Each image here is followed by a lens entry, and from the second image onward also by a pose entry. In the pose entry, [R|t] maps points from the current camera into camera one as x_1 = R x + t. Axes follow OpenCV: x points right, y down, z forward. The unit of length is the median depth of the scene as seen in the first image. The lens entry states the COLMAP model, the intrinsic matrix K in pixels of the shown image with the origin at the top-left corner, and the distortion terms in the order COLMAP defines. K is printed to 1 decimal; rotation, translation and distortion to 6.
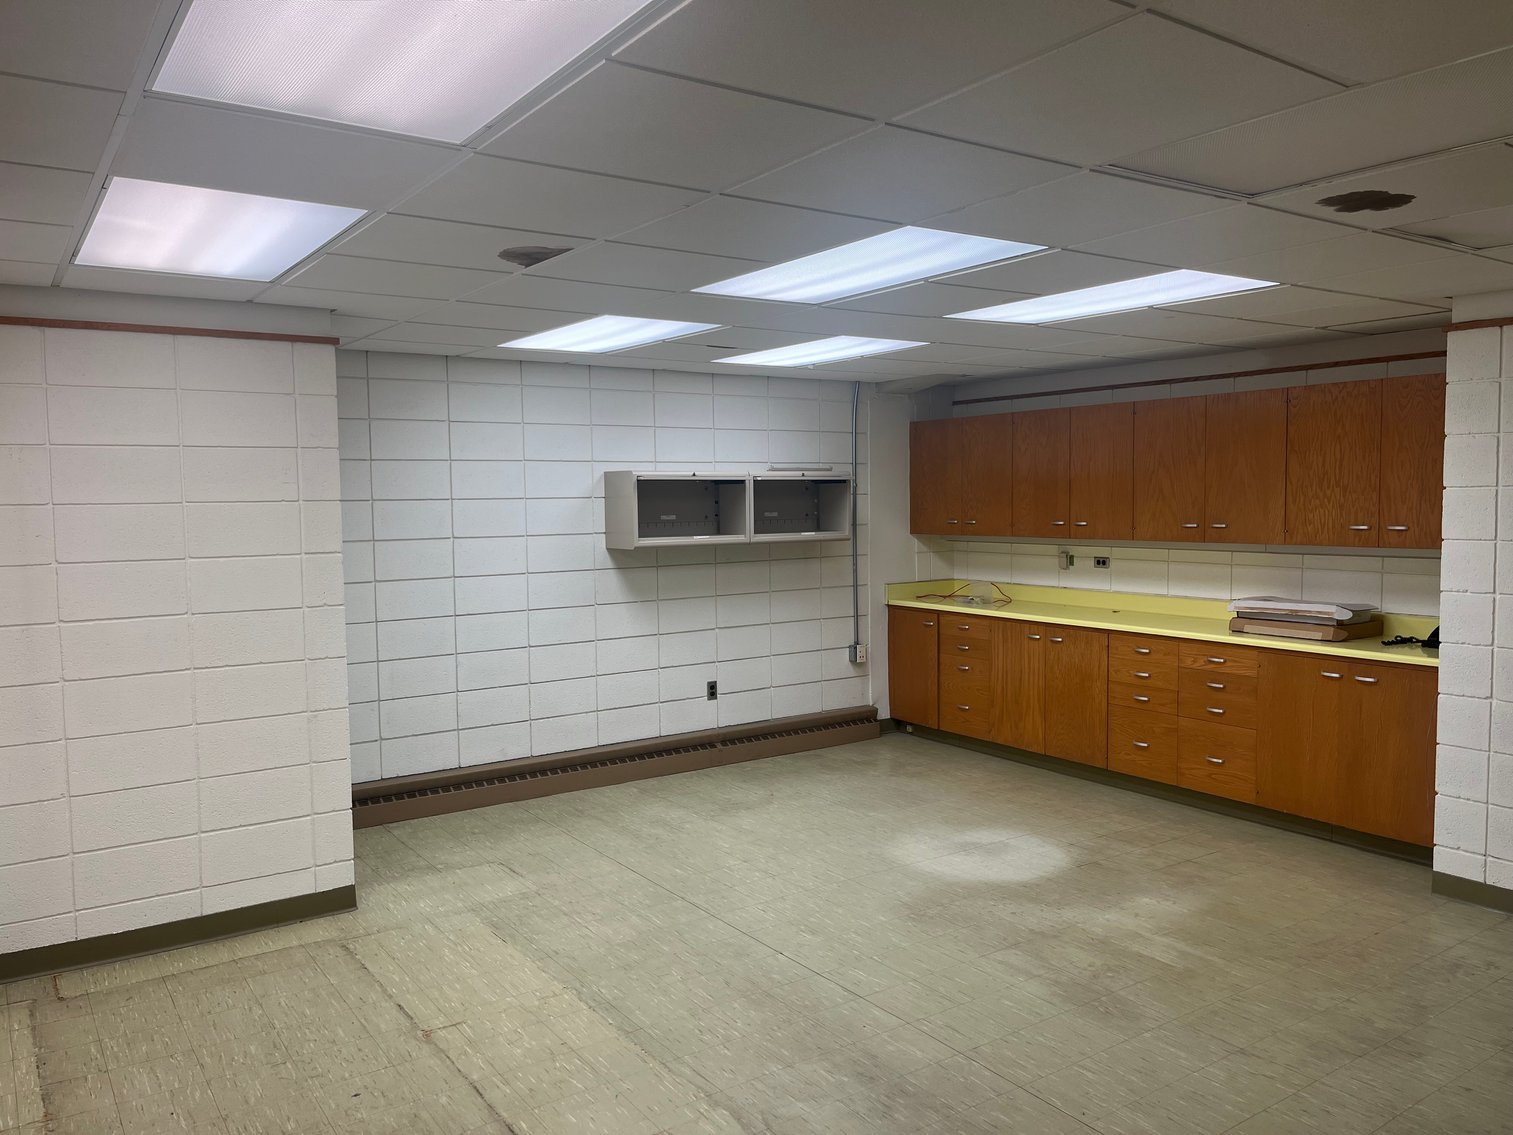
lens RADIAL K [[1146.1, 0, 762.1], [0, 1146.1, 563.4], [0, 0, 1]] dist [0.054869, -0.072506]
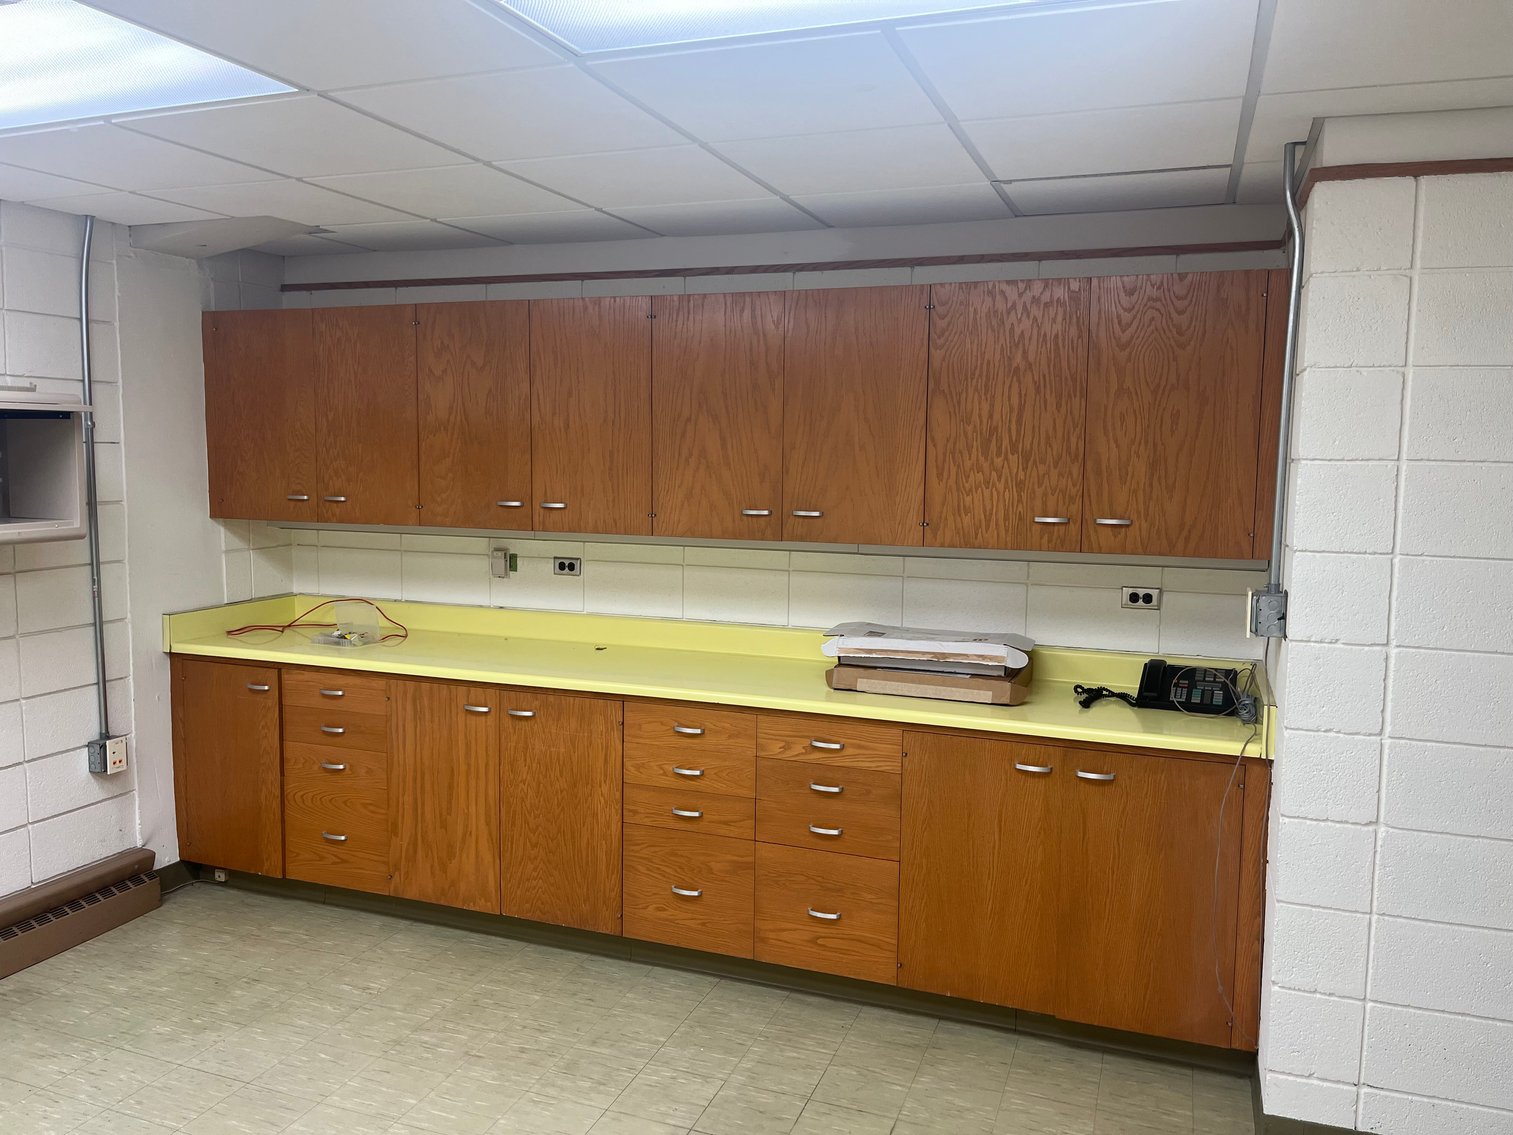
lens RADIAL K [[1146.1, 0, 762.7], [0, 1146.1, 555.9], [0, 0, 1]] dist [0.054869, -0.072506]
pose [[0.815823, -0.034735, 0.577258, 0.031988], [0.014408, 0.999106, 0.039755, -0.032530], [-0.578123, -0.024116, 0.815593, 0.497541]]
